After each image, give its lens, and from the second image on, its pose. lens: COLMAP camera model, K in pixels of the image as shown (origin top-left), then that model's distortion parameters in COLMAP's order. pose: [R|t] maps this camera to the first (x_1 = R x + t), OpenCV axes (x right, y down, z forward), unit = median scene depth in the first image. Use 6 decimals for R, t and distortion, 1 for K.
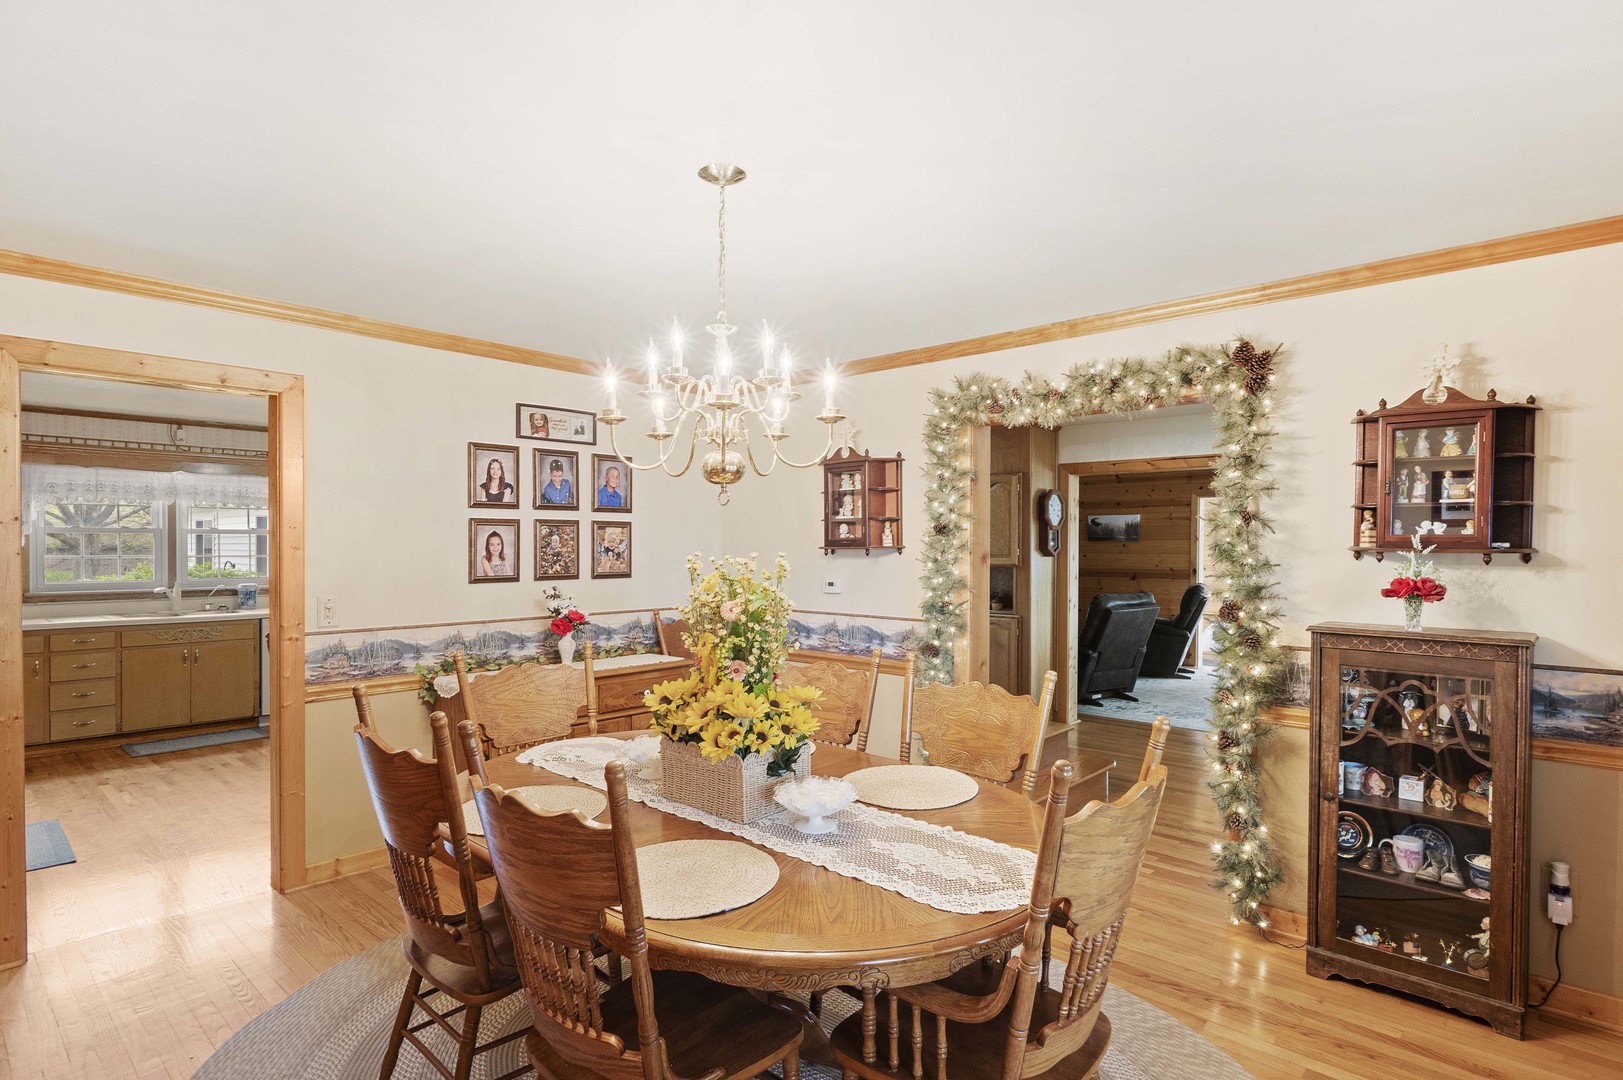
lens RADIAL K [[836.4, 0, 805.3], [0, 836.4, 557.1], [0, 0, 1]] dist [0.000181, 0.000340]
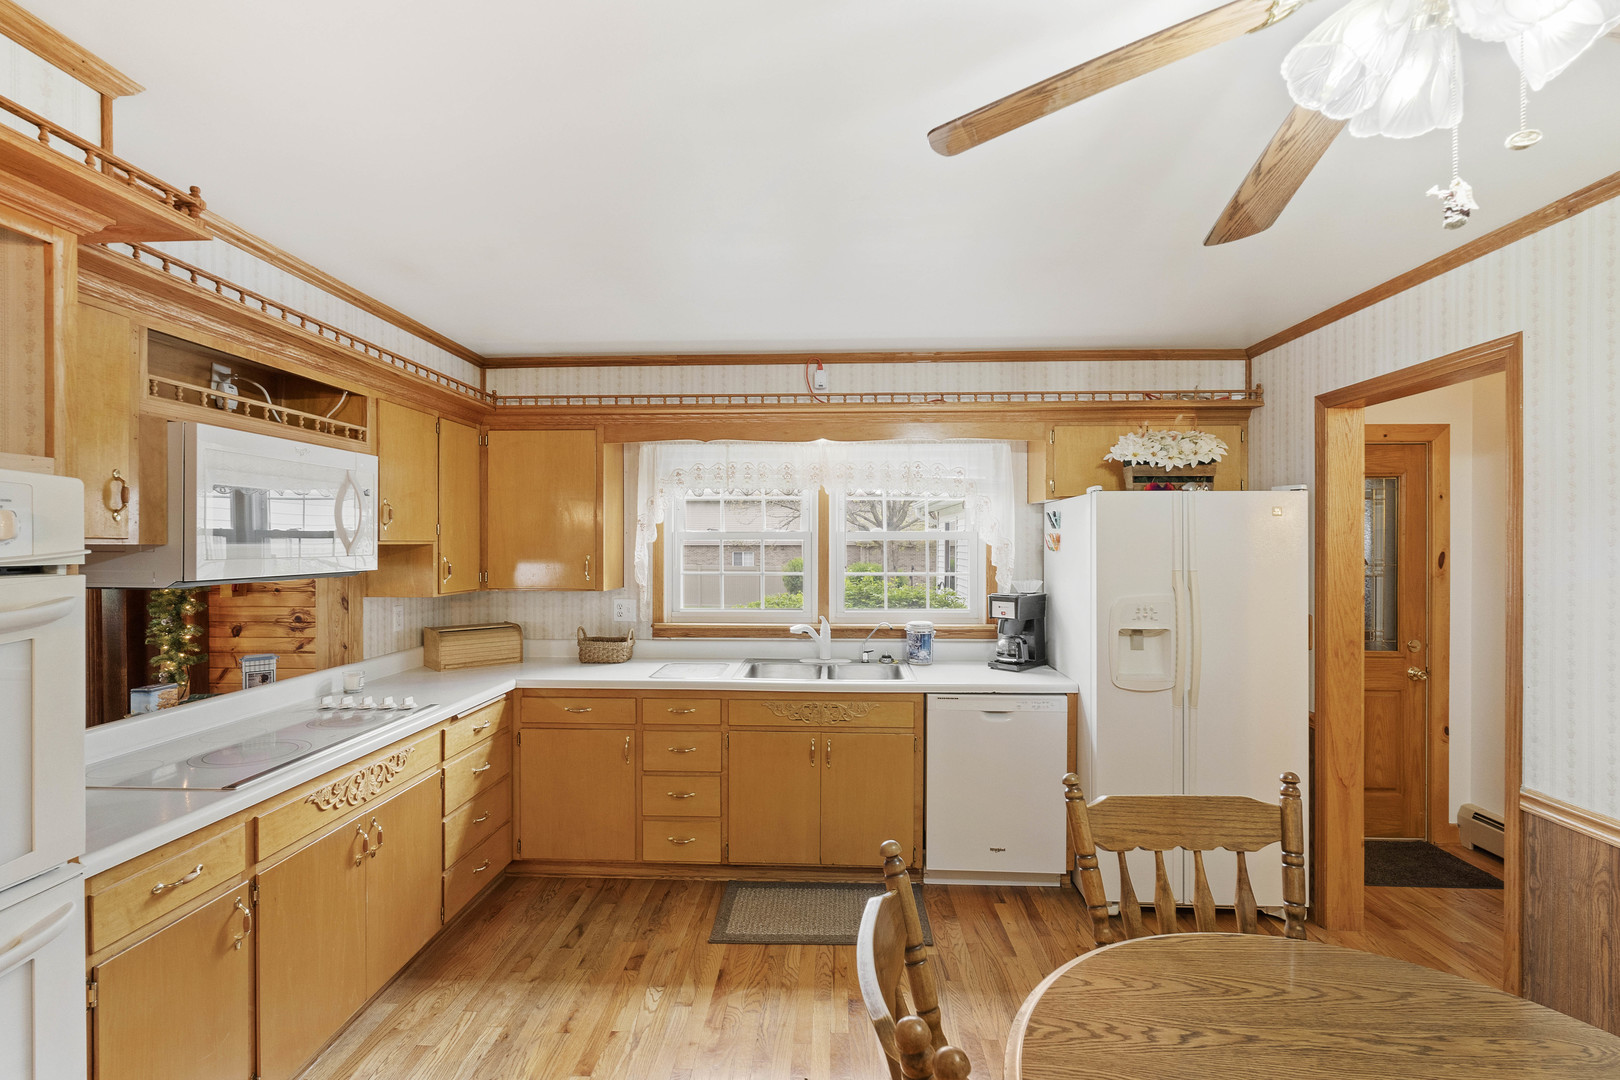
lens RADIAL K [[735.9, 0, 806.8], [0, 735.9, 546.0], [0, 0, 1]] dist [-0.001261, 0.000219]
pose [[0.651717, 0.001405, -0.758461, -0.359118], [-0.010264, 0.999923, -0.006968, -0.020540], [0.758392, 0.012326, 0.651682, 0.670277]]
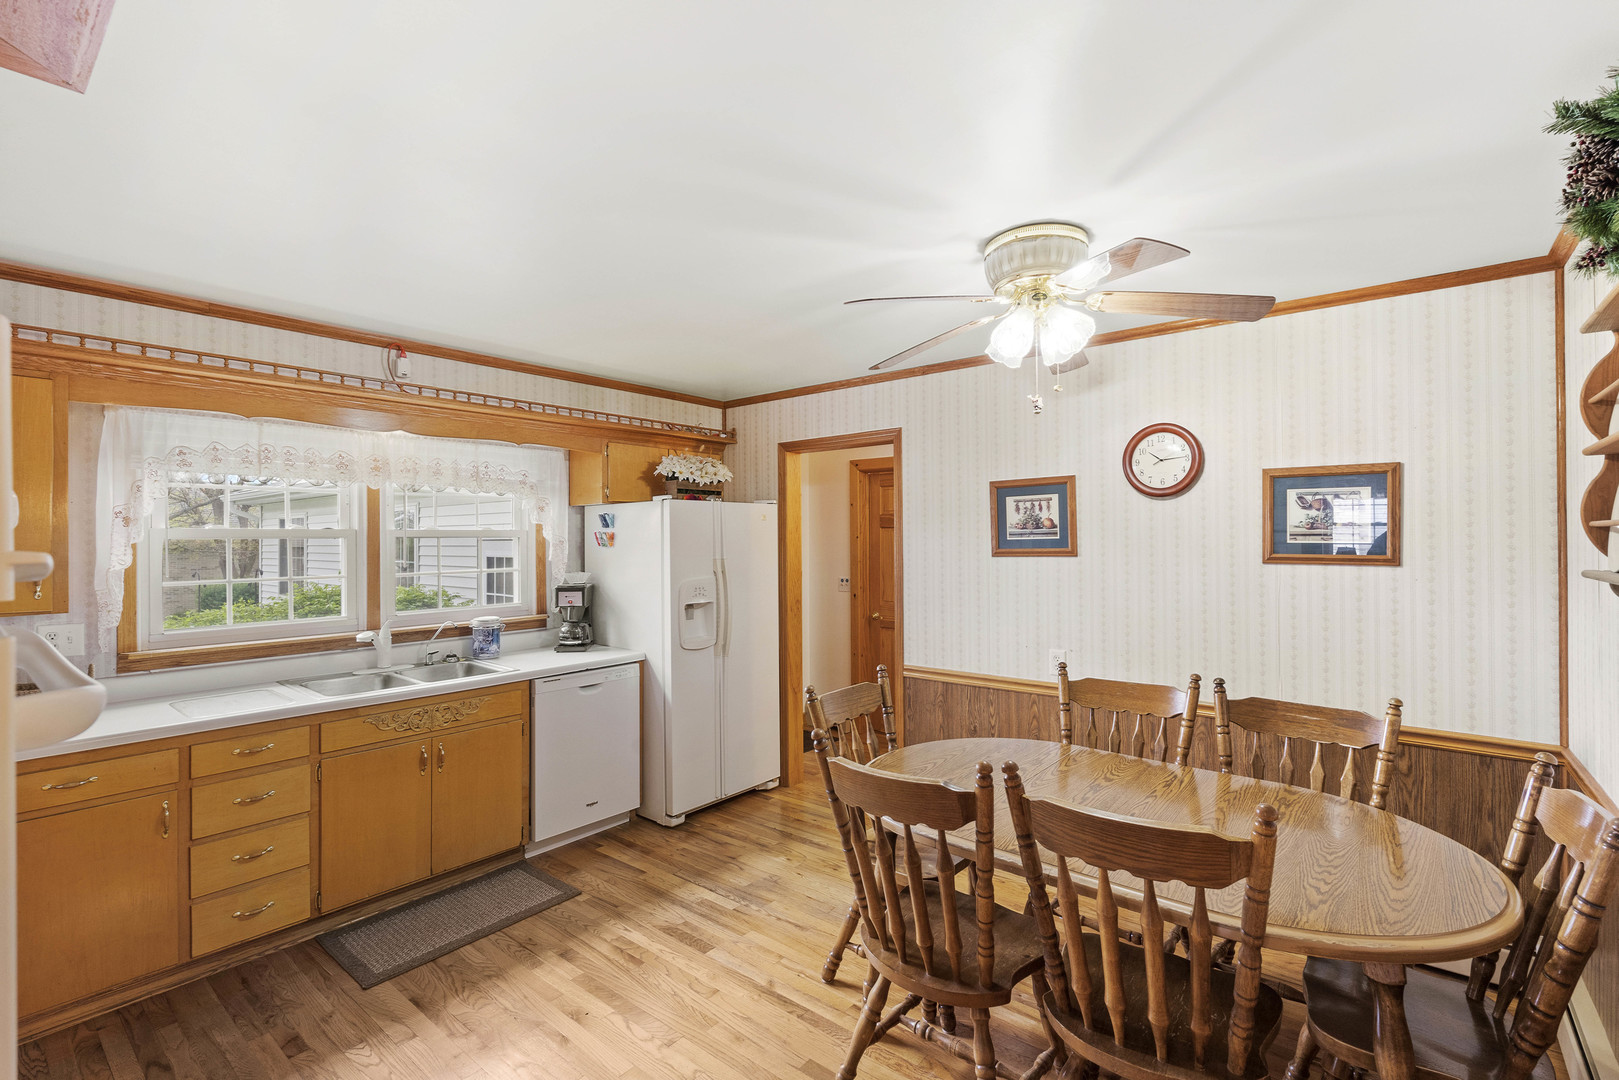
lens RADIAL K [[724.4, 0, 809.5], [0, 724.4, 540.0], [0, 0, 1]] dist [-0.000873, 0.000173]
pose [[0.998301, -0.009443, 0.057490, -0.518504], [0.010206, 0.999864, -0.012983, -0.018144], [-0.057359, 0.013548, 0.998262, 0.507856]]
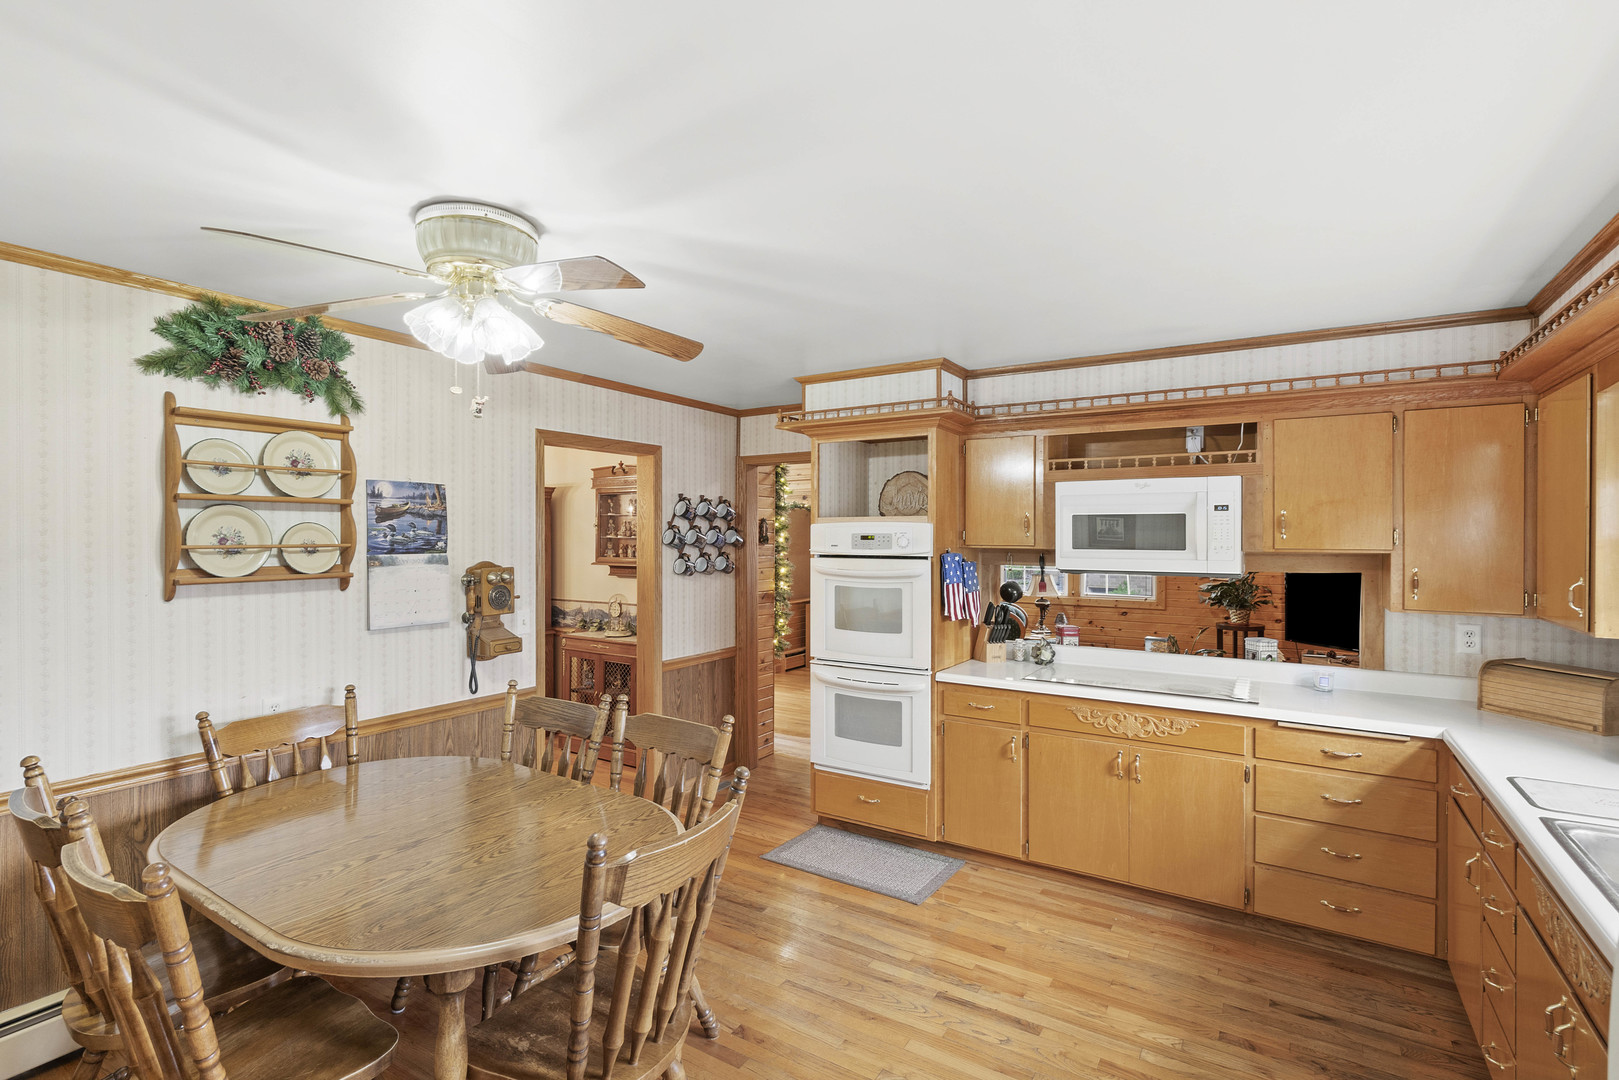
lens RADIAL K [[756.1, 0, 805.2], [0, 756.1, 532.1], [0, 0, 1]] dist [0.000893, 0.000223]
pose [[-0.983637, -0.001642, -0.180154, -0.466053], [-0.004275, 0.999890, 0.014226, -0.041318], [0.180110, 0.014763, -0.983536, 1.211843]]
